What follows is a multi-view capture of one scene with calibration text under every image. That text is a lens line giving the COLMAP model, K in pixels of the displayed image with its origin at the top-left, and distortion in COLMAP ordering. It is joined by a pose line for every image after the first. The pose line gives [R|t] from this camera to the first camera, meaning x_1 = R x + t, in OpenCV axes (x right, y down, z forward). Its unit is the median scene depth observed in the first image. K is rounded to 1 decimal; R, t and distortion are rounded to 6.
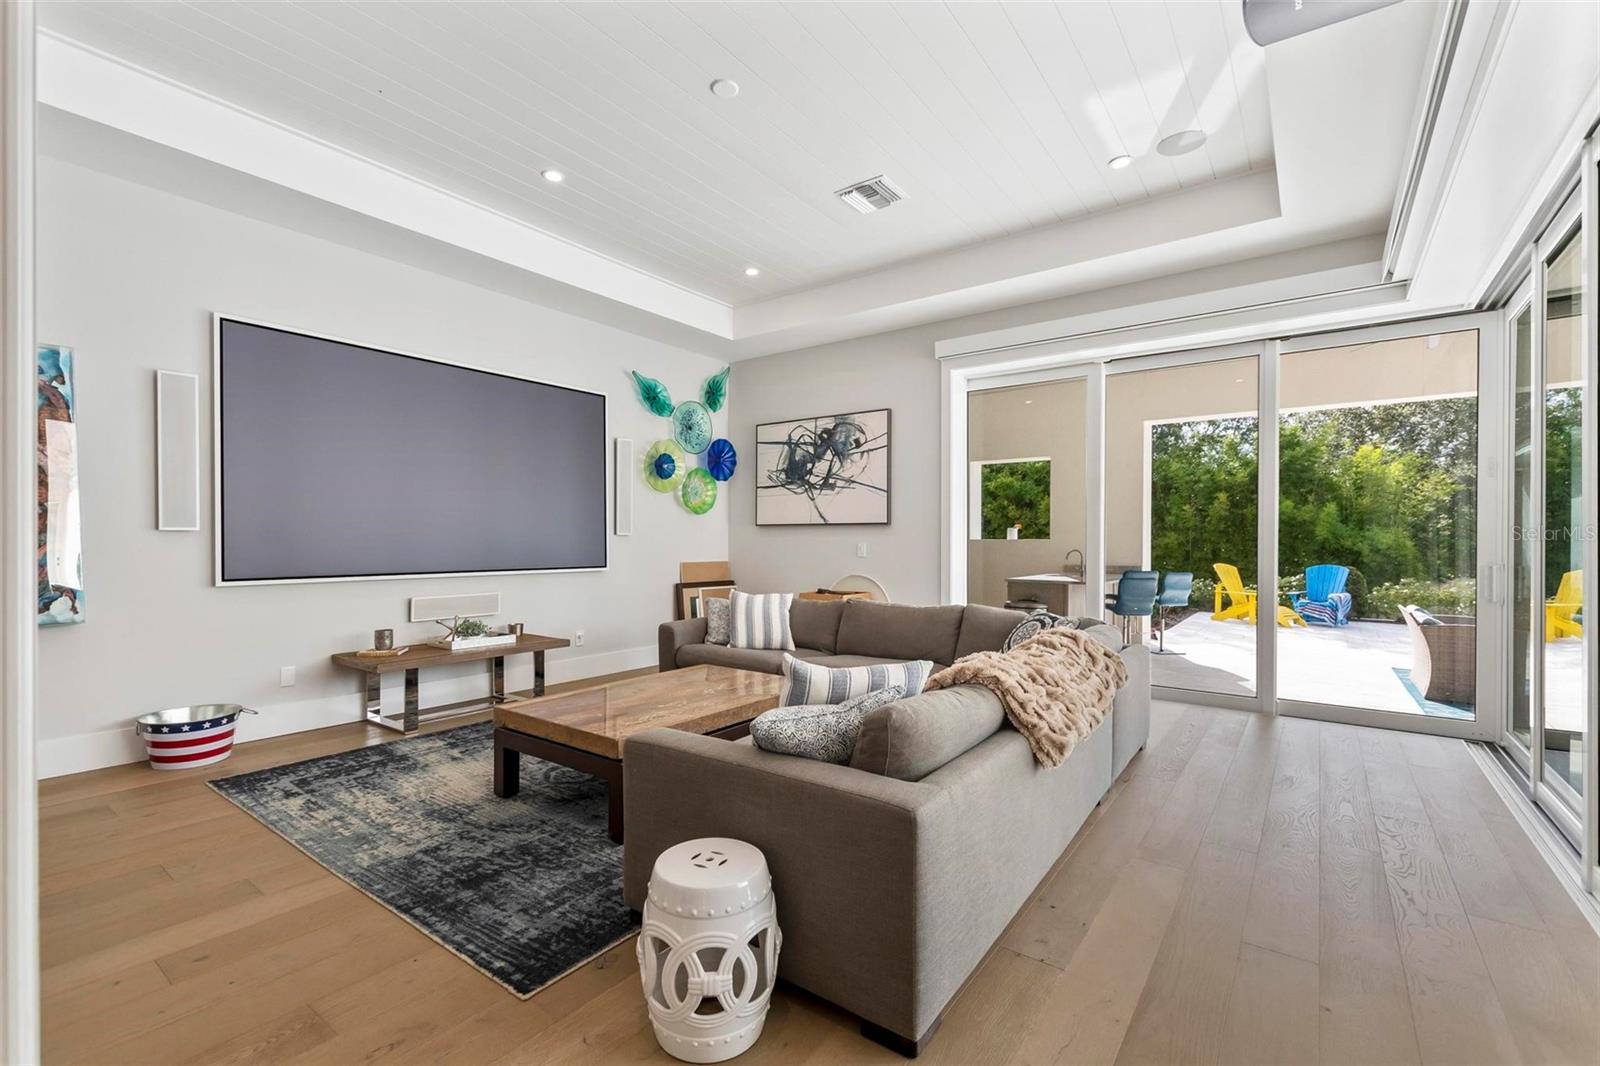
lens RADIAL K [[716.0, 0, 789.5], [0, 716.0, 545.8], [0, 0, 1]] dist [0.009654, -0.001566]
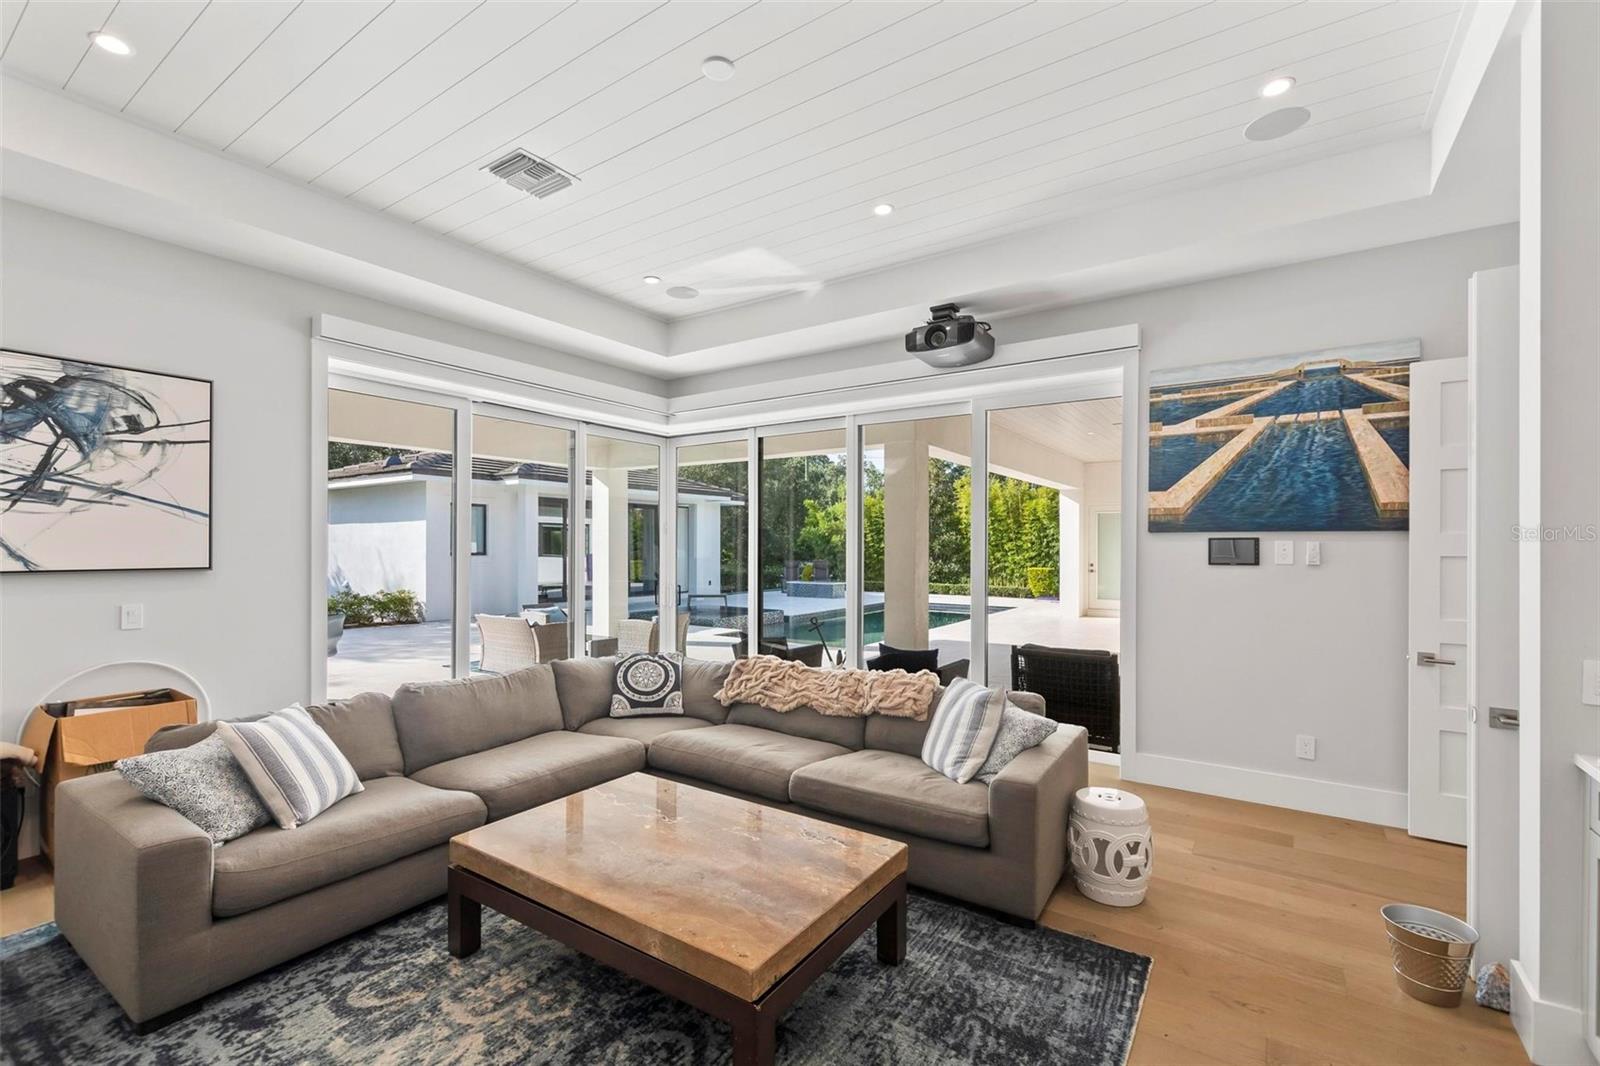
lens RADIAL K [[716.0, 0, 805.5], [0, 716.0, 538.9], [0, 0, 1]] dist [0.009654, -0.001566]
pose [[-0.082997, 0.000336, 0.996550, -0.500931], [0.000305, 1.000000, -0.000312, -0.054164], [-0.996550, 0.000278, -0.082997, 0.525636]]
